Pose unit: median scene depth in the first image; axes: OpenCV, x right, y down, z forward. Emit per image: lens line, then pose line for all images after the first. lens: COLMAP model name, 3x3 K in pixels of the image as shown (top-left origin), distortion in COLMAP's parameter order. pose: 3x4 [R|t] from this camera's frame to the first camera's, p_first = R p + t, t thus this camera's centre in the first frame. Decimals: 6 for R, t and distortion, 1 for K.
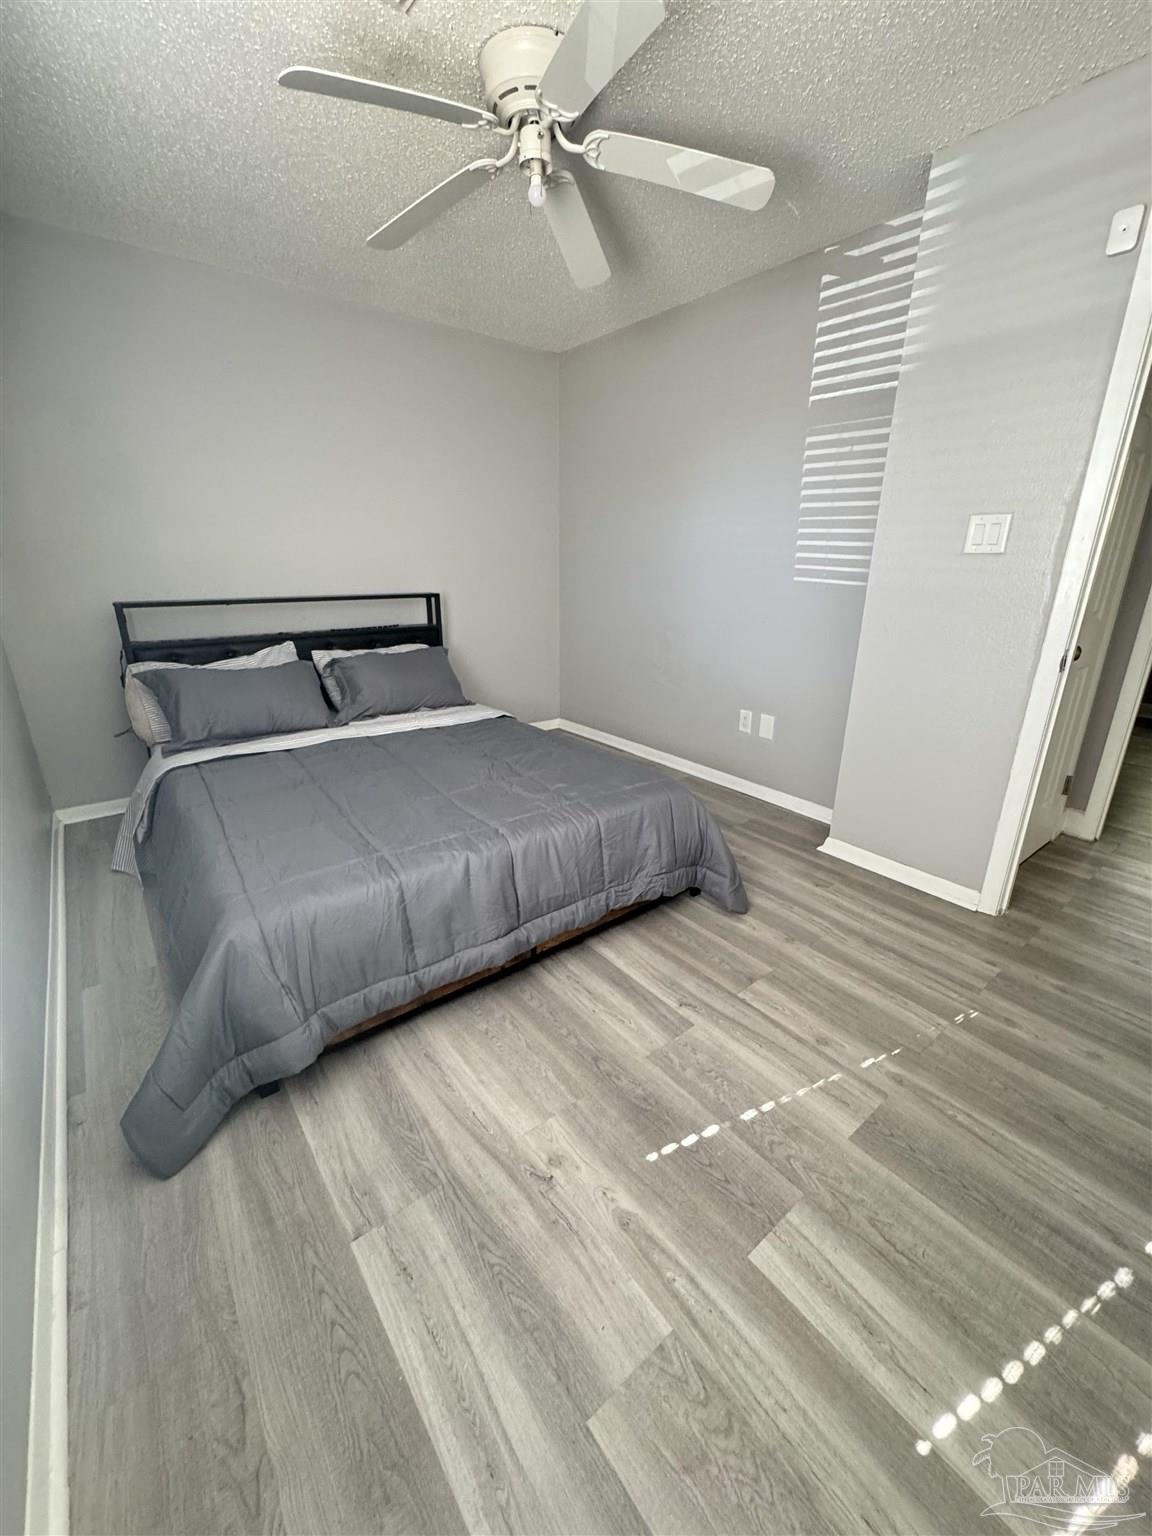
lens RADIAL K [[617.7, 0, 579.8], [0, 617.7, 766.1], [0, 0, 1]] dist [-0.002983, -0.000053]
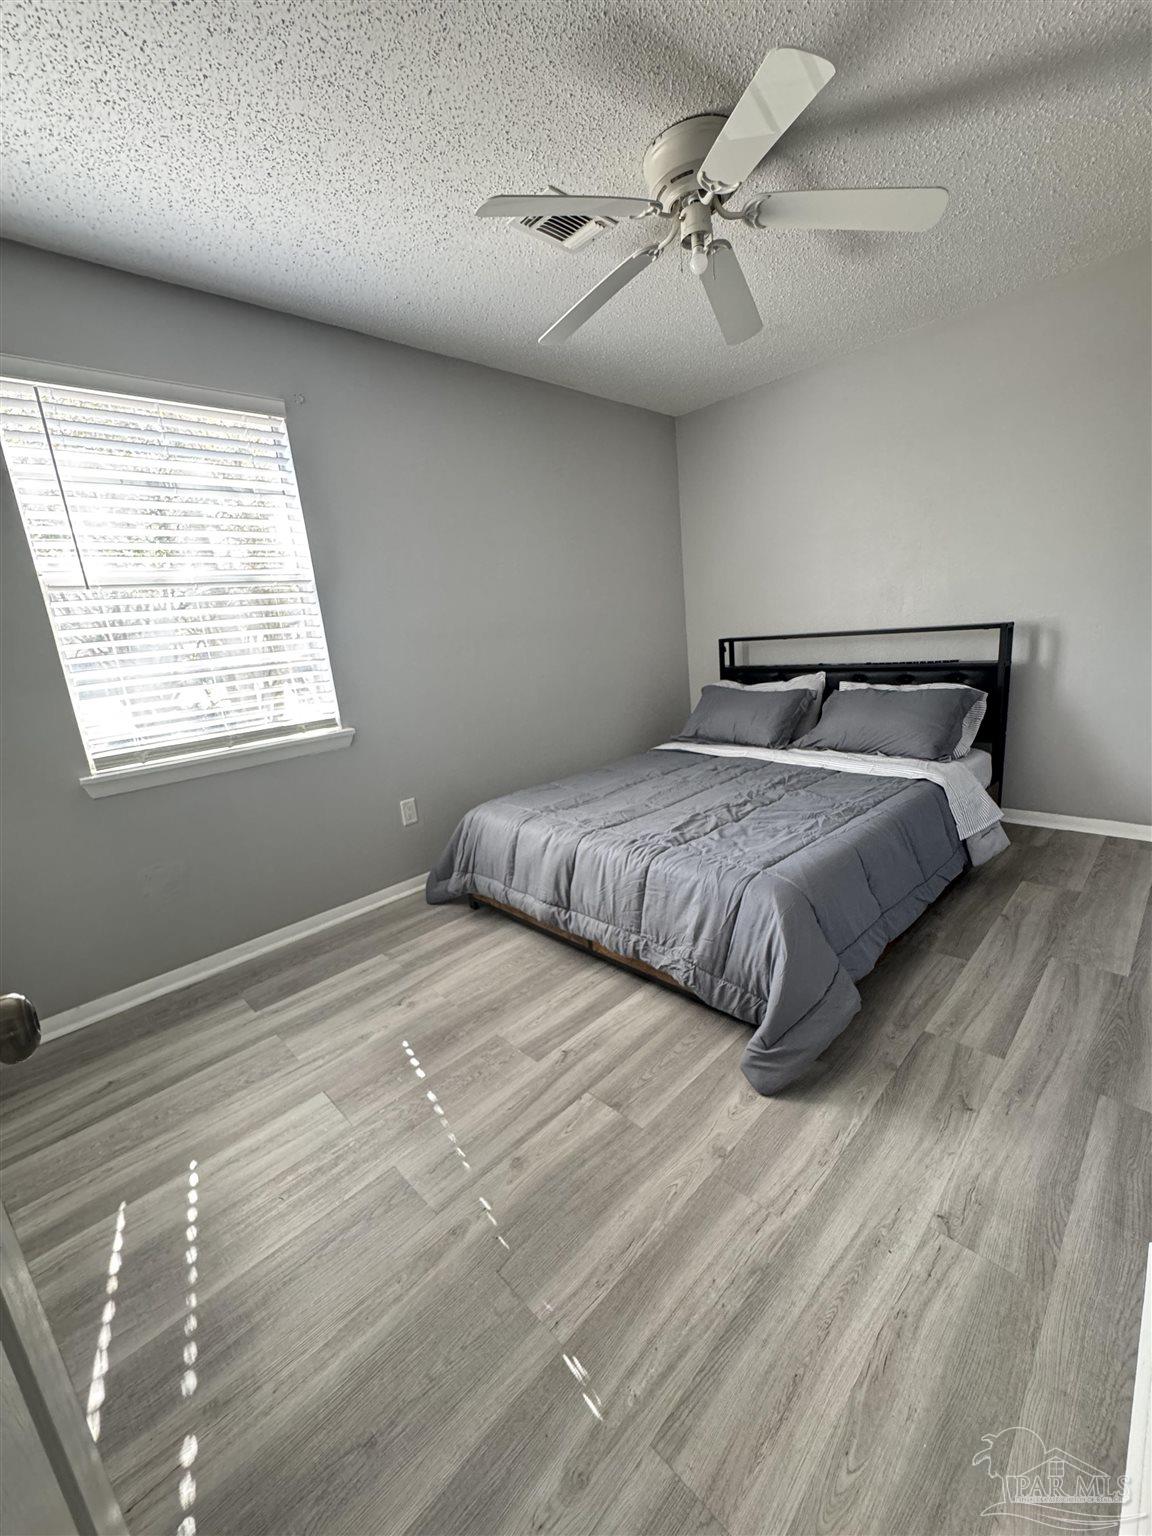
lens RADIAL K [[631.1, 0, 581.2], [0, 631.1, 730.3], [0, 0, 1]] dist [0.000237, -0.000046]
pose [[0.096171, 0.151818, -0.983719, 1.074967], [-0.224875, 0.966061, 0.127108, -0.250130], [0.969630, 0.208990, 0.127047, 0.769012]]
